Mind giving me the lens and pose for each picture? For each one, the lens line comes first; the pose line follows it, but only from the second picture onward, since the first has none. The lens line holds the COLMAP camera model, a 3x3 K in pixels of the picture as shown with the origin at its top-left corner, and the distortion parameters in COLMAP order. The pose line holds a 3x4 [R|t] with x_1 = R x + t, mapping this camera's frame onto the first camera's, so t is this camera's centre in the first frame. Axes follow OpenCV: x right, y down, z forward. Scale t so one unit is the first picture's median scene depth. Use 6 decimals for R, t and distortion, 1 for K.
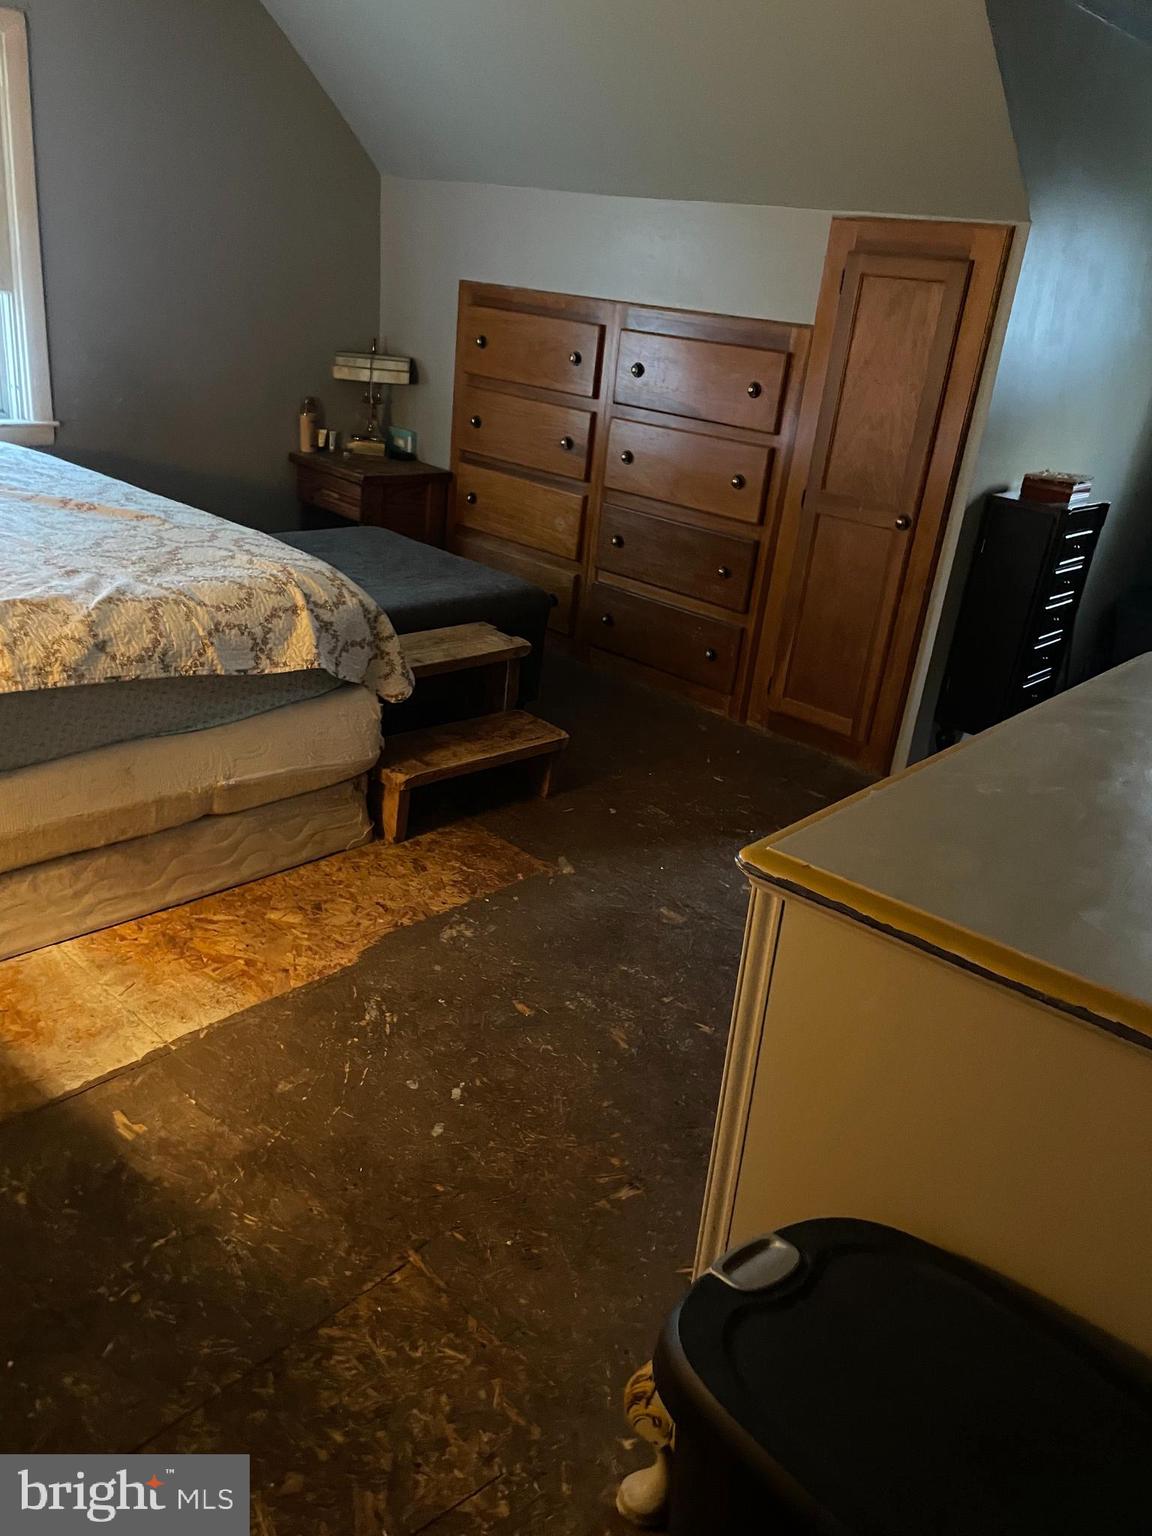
lens RADIAL K [[1173.9, 0, 573.3], [0, 1173.9, 755.9], [0, 0, 1]] dist [0.082703, -0.106016]
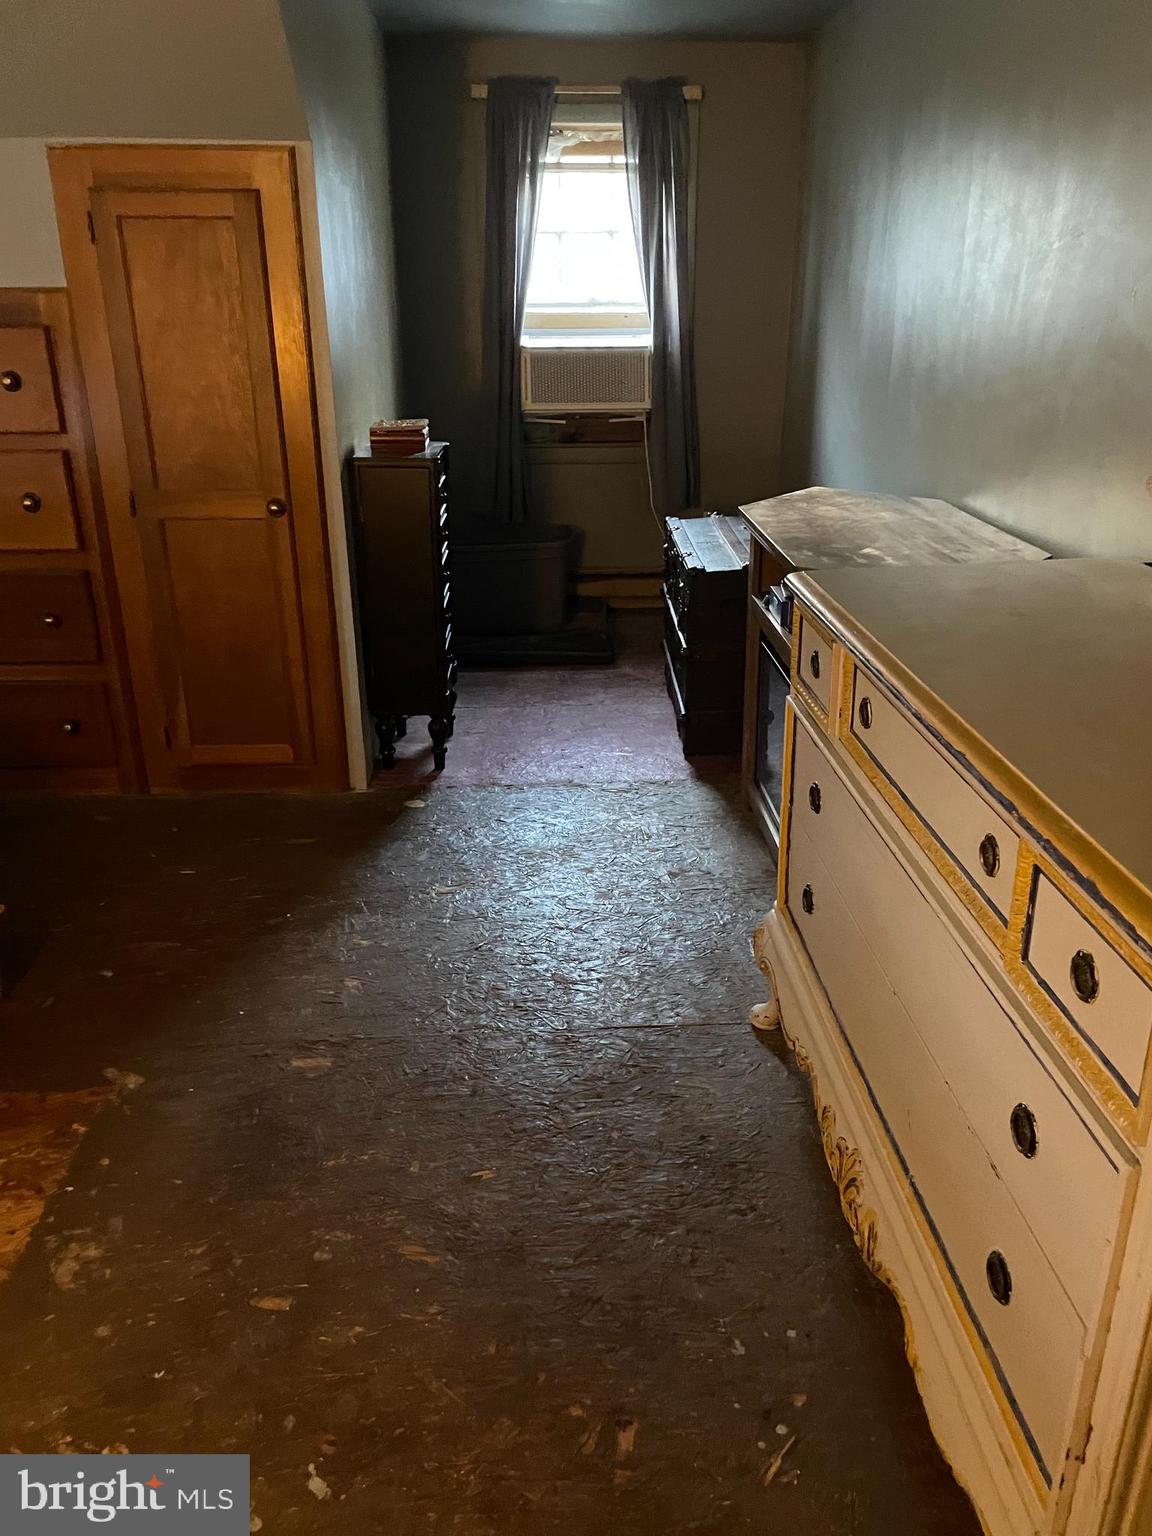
lens RADIAL K [[1173.9, 0, 577.6], [0, 1173.9, 767.6], [0, 0, 1]] dist [0.082703, -0.106016]
pose [[0.697366, -0.360301, 0.619567, -0.204087], [0.332824, 0.928392, 0.165278, -0.113709], [-0.634751, 0.090948, 0.767346, 0.278548]]
